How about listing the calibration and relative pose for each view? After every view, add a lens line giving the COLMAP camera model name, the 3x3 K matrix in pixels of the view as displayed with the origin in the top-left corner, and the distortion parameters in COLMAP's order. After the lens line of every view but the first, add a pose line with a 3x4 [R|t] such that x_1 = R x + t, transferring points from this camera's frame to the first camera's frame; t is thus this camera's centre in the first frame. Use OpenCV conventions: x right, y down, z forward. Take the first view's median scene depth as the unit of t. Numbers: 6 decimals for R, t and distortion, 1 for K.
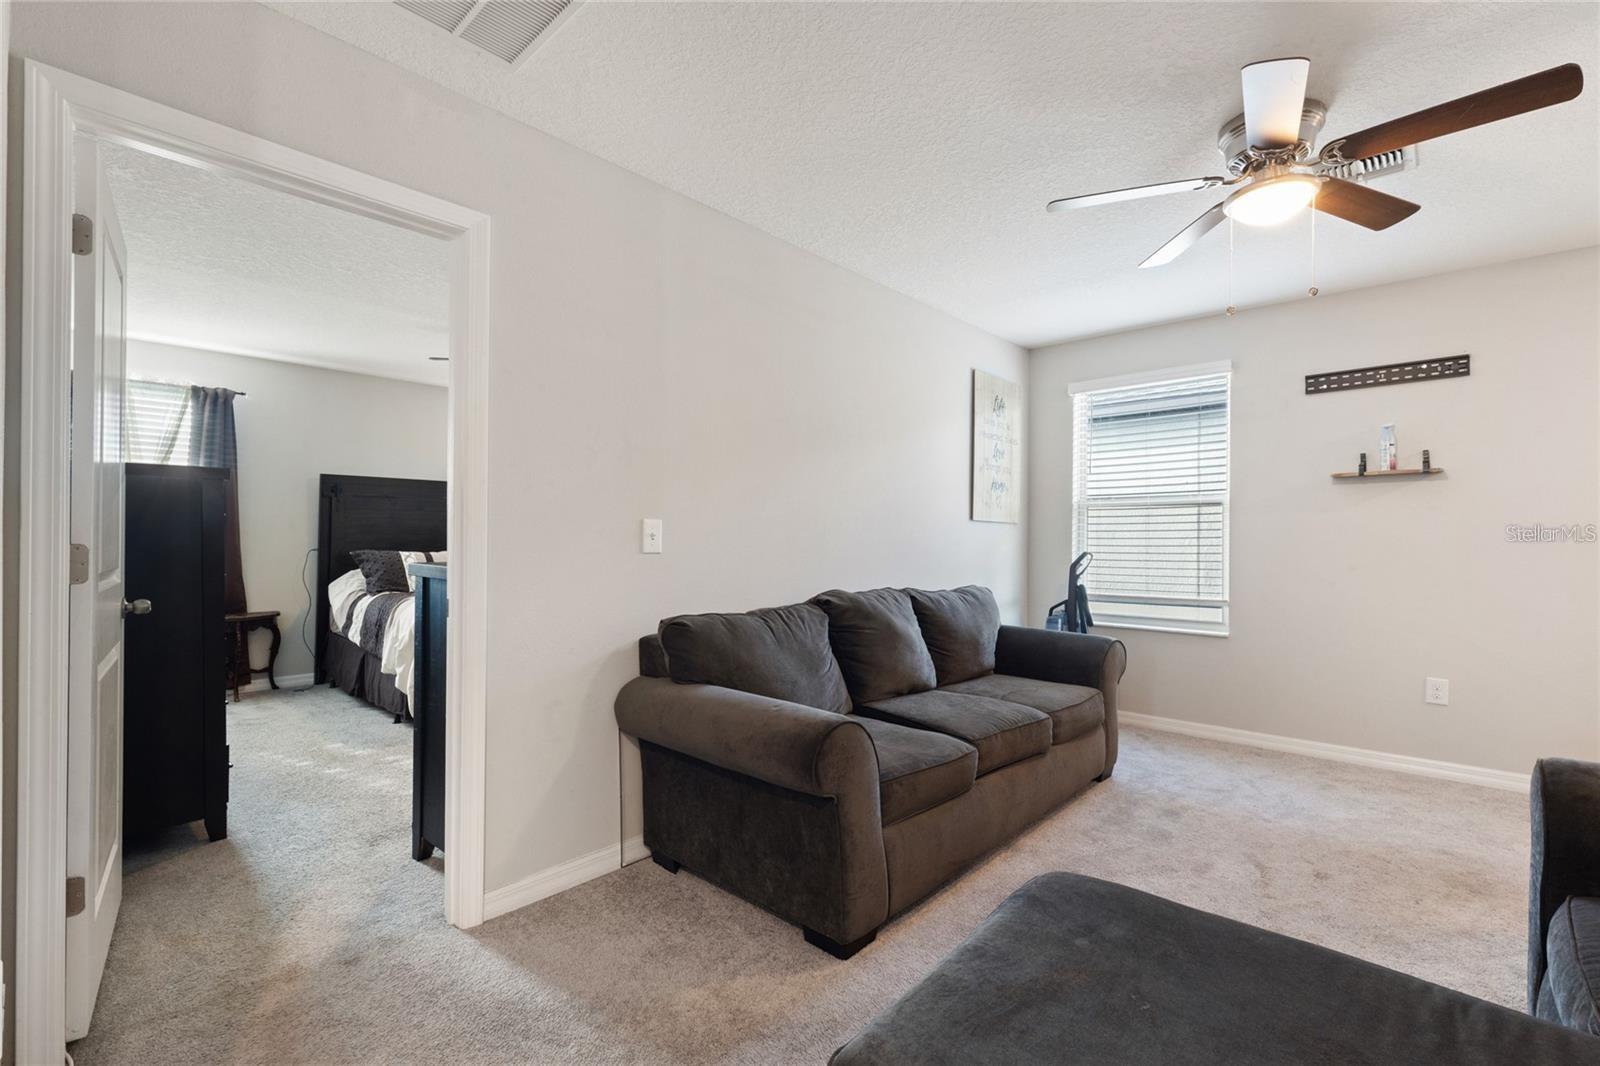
lens RADIAL K [[725.6, 0, 806.6], [0, 725.6, 537.3], [0, 0, 1]] dist [0.000733, 0.000217]
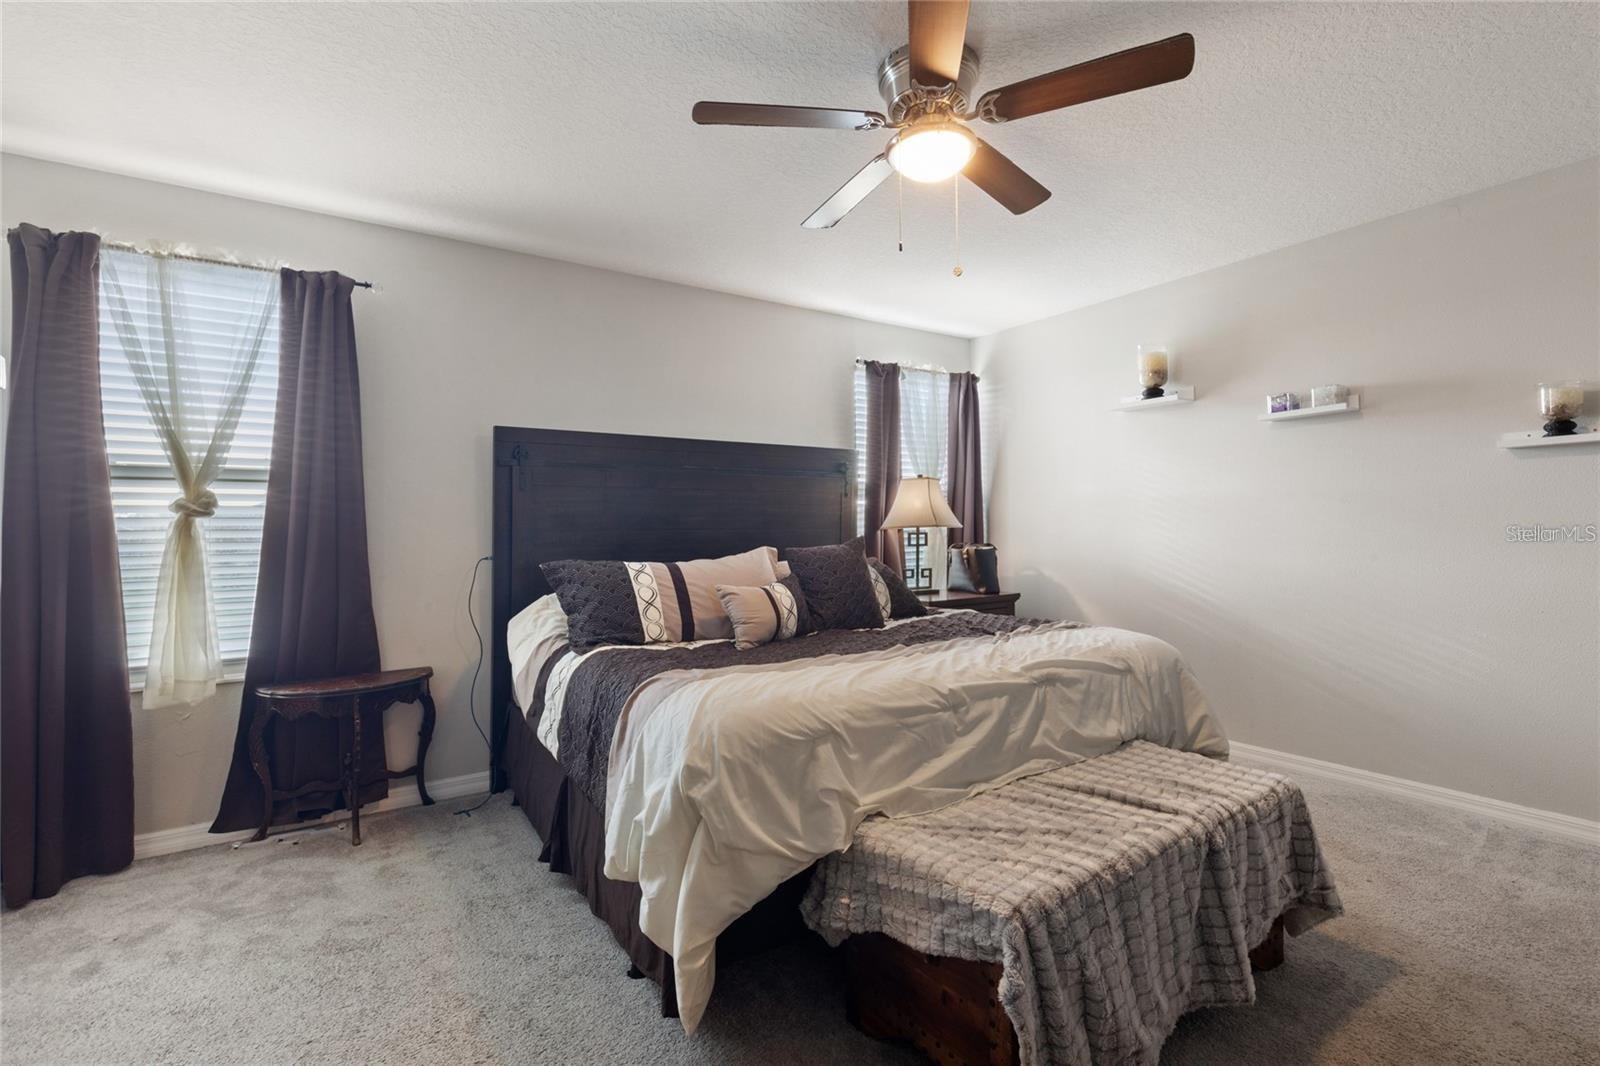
lens RADIAL K [[725.6, 0, 806.6], [0, 725.6, 537.3], [0, 0, 1]] dist [0.000733, 0.000217]
pose [[0.973640, -0.011456, -0.227801, -0.319578], [0.013629, 0.999875, 0.007967, -0.000472], [0.227682, -0.010861, 0.973675, 0.530453]]
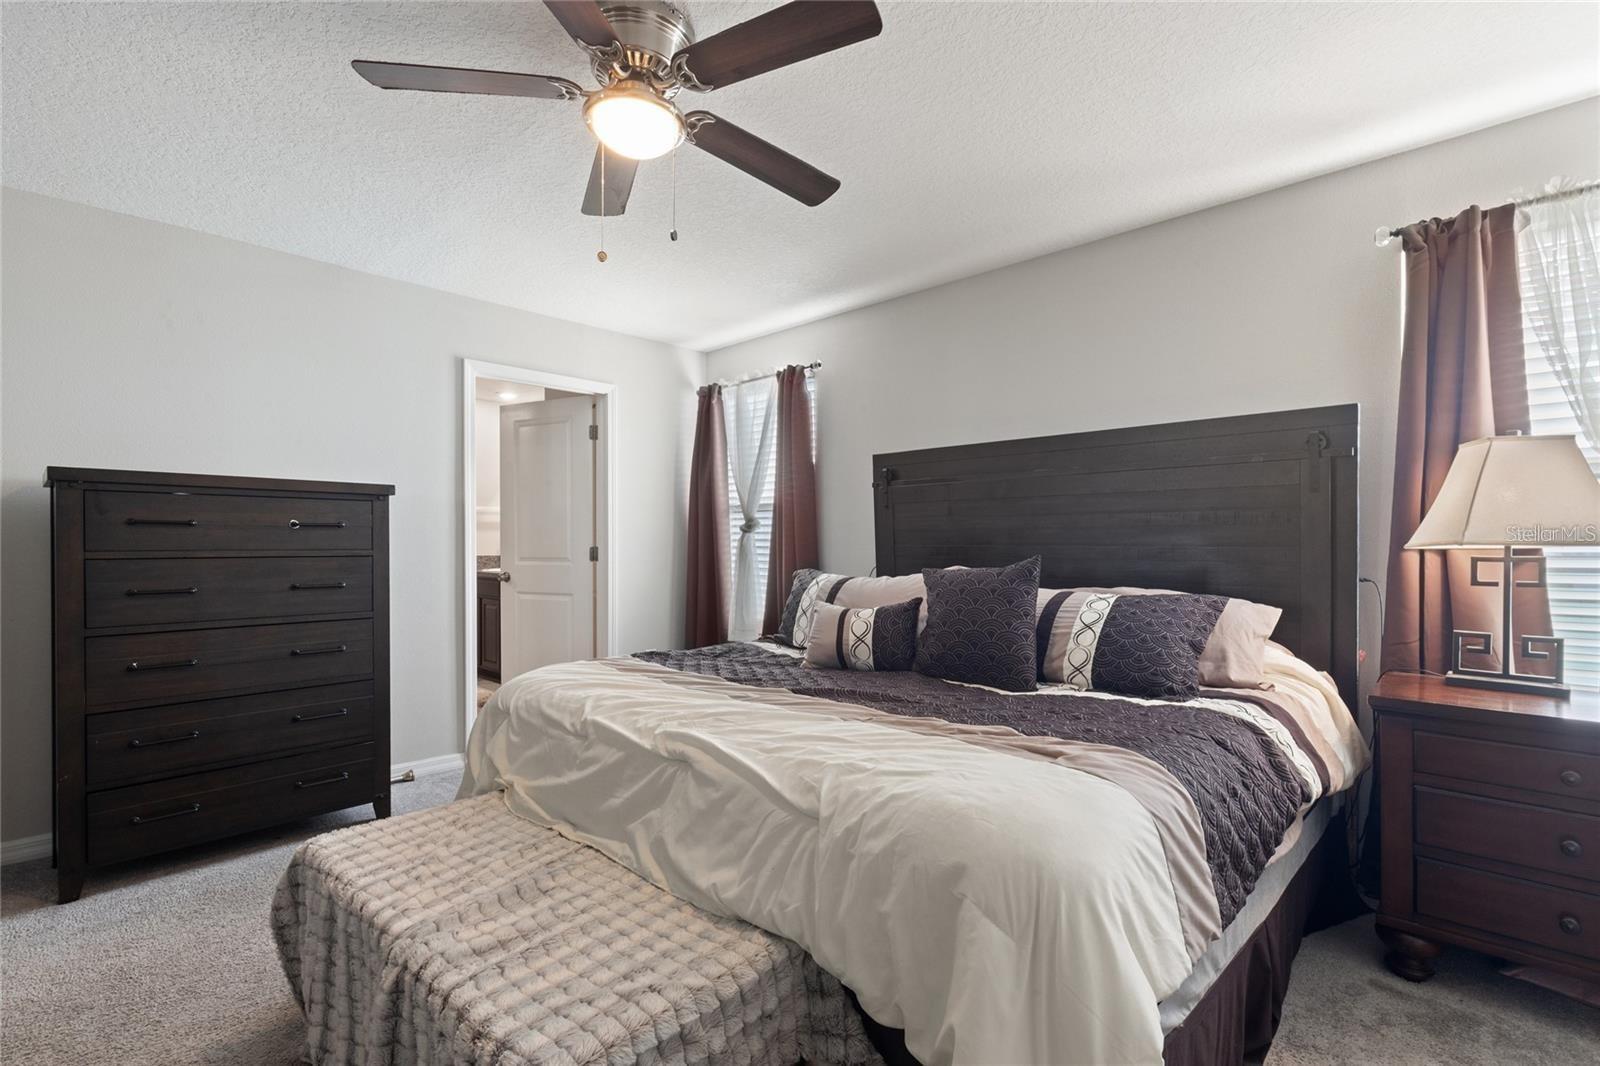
lens RADIAL K [[725.6, 0, 806.6], [0, 725.6, 537.3], [0, 0, 1]] dist [0.000733, 0.000217]
pose [[-0.006004, -0.009755, -0.999934, 0.016764], [-0.002046, 0.999950, -0.009743, -0.003519], [0.999980, 0.001988, -0.006024, 1.013010]]
